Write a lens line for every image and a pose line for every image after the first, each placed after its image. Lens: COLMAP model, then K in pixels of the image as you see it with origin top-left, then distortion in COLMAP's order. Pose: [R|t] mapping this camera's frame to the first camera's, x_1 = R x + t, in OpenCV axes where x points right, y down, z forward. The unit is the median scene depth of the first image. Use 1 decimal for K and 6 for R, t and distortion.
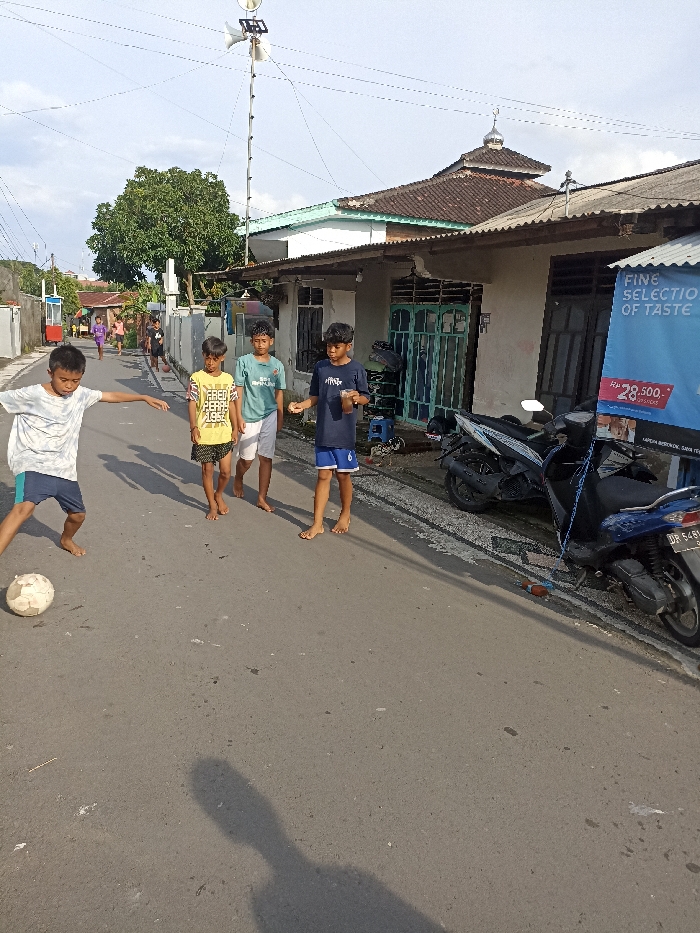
lens RADIAL K [[669.3, 0, 352.5], [0, 669.3, 480.0], [0, 0, 1]] dist [0.007346, -0.012931]
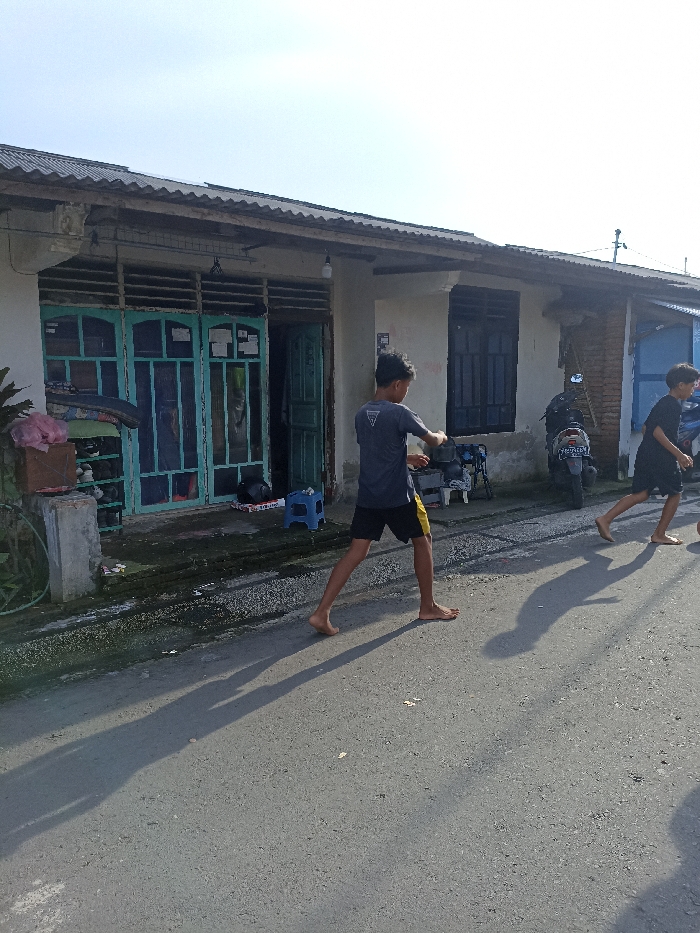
lens RADIAL K [[669.3, 0, 352.5], [0, 669.3, 480.0], [0, 0, 1]] dist [0.007346, -0.012931]
pose [[-0.200304, -0.206563, 0.957711, -0.451962], [0.212256, 0.945156, 0.248248, -0.197830], [-0.956465, 0.253005, -0.145474, 0.818911]]
